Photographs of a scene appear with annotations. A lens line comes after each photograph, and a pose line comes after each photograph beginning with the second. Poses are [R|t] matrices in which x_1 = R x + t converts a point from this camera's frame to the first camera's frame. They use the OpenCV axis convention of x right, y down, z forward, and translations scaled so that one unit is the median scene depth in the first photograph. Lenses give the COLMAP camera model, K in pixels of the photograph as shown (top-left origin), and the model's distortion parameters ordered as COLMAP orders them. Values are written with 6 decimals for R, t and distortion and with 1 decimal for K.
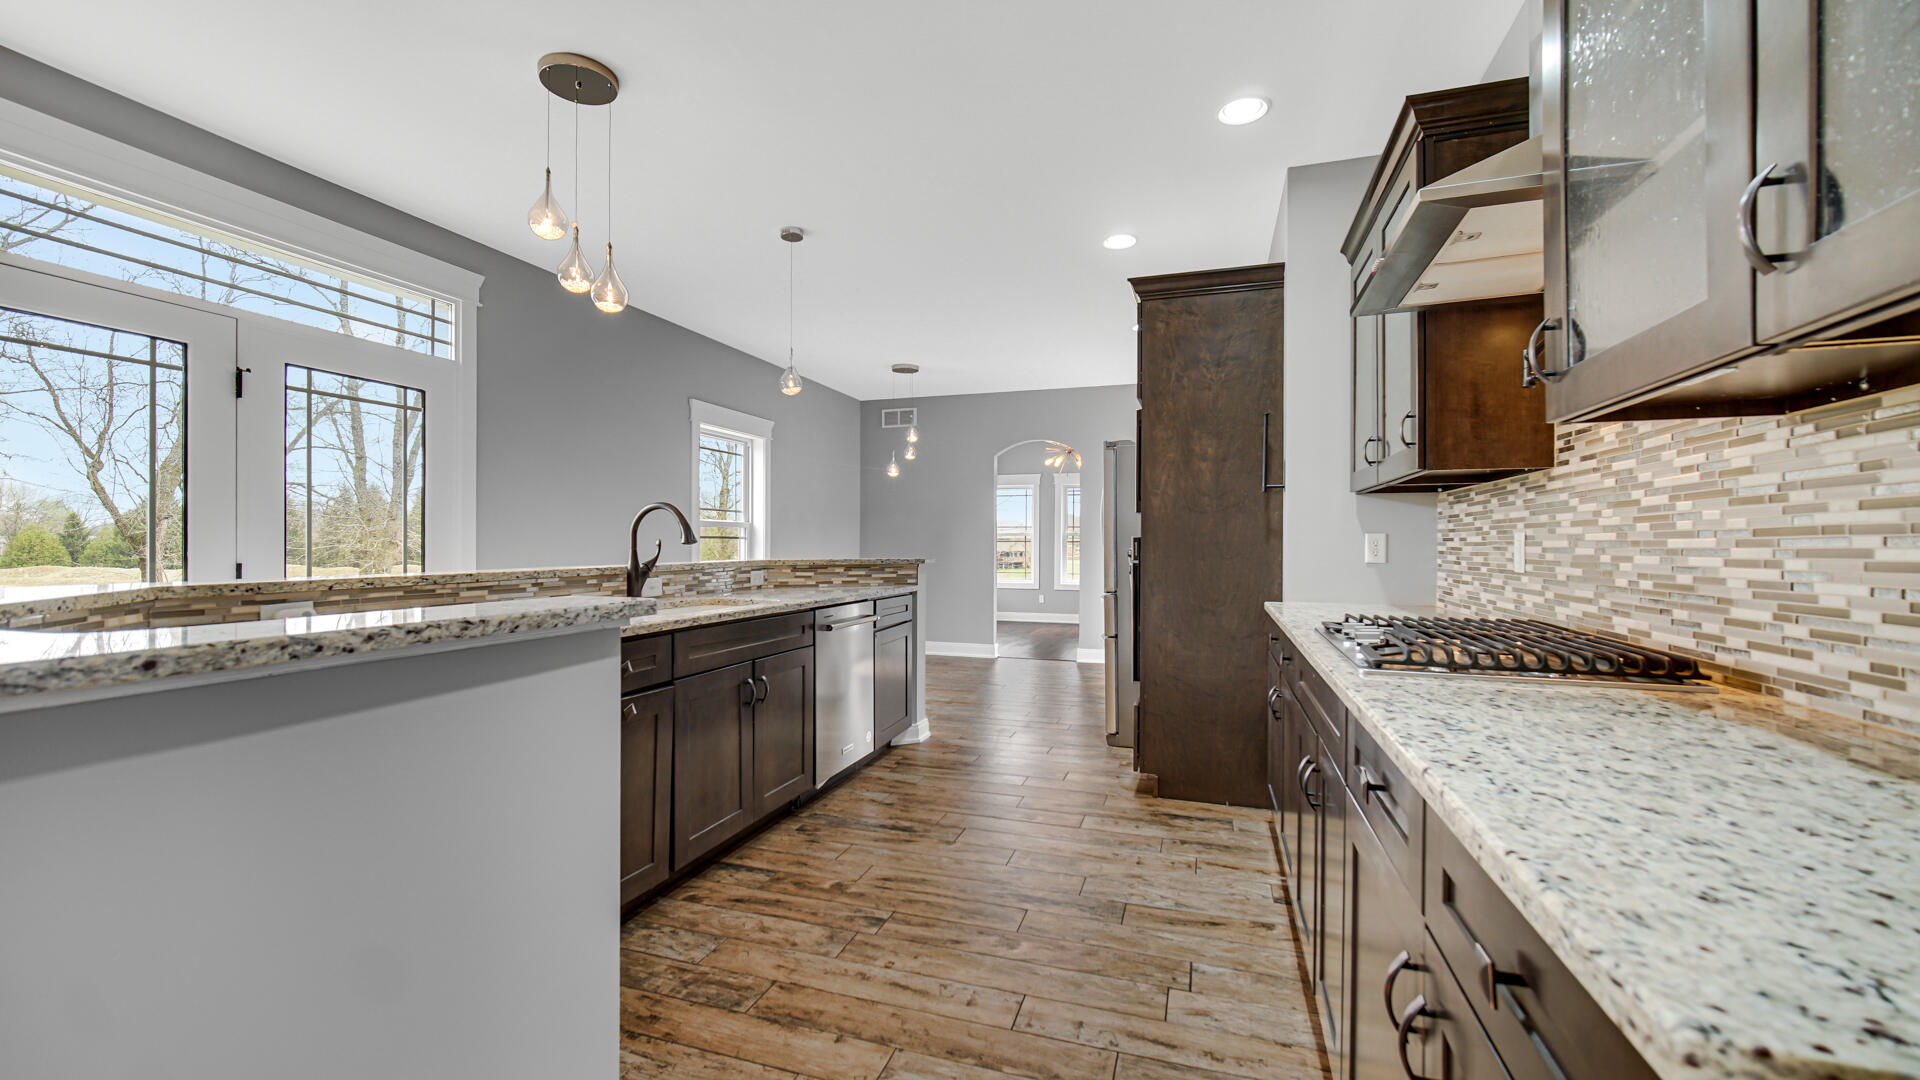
lens RADIAL K [[758.4, 0, 956.6], [0, 758.4, 548.8], [0, 0, 1]] dist [0.000834, 0.000063]
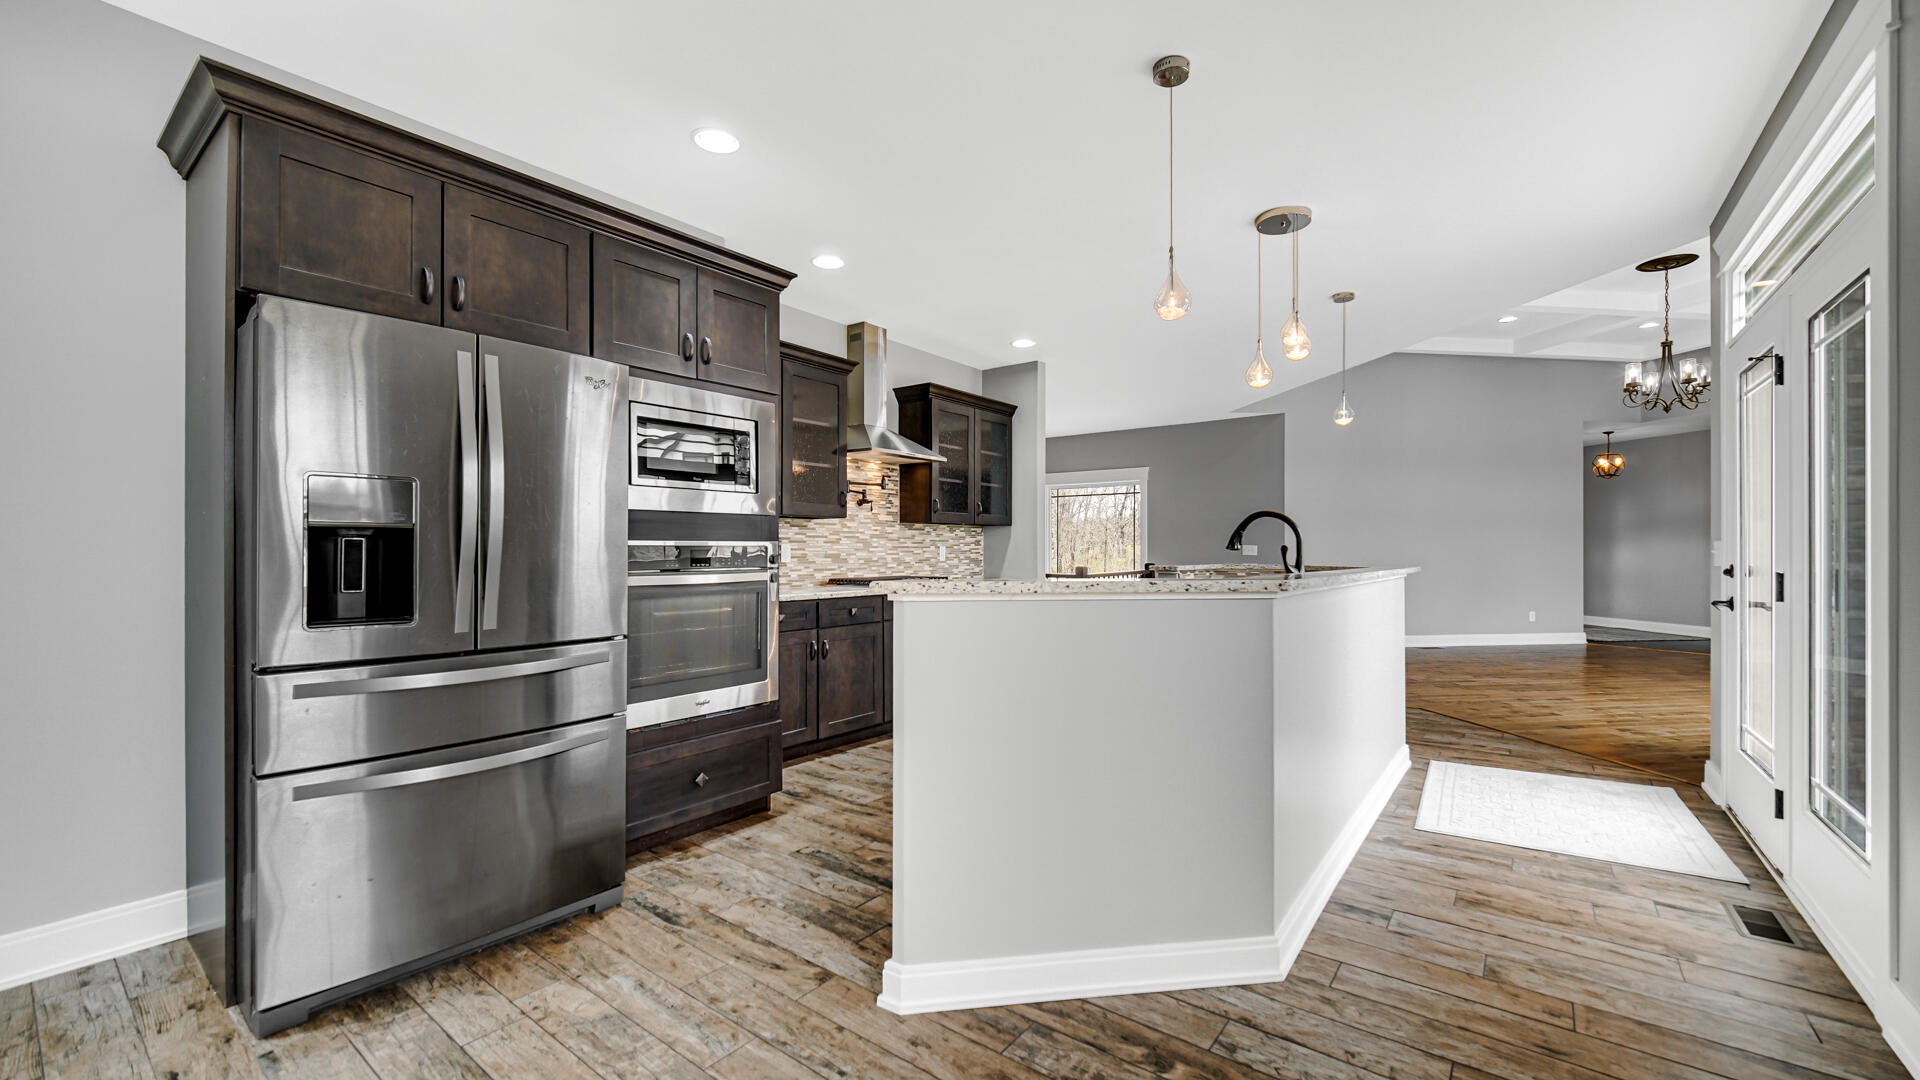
lens RADIAL K [[758.4, 0, 956.6], [0, 758.4, 548.8], [0, 0, 1]] dist [0.000834, 0.000063]
pose [[-0.944792, 0.000743, 0.327669, -0.332352], [0.001694, 0.999995, 0.002617, -0.009525], [-0.327666, 0.003027, -0.944789, 2.167643]]
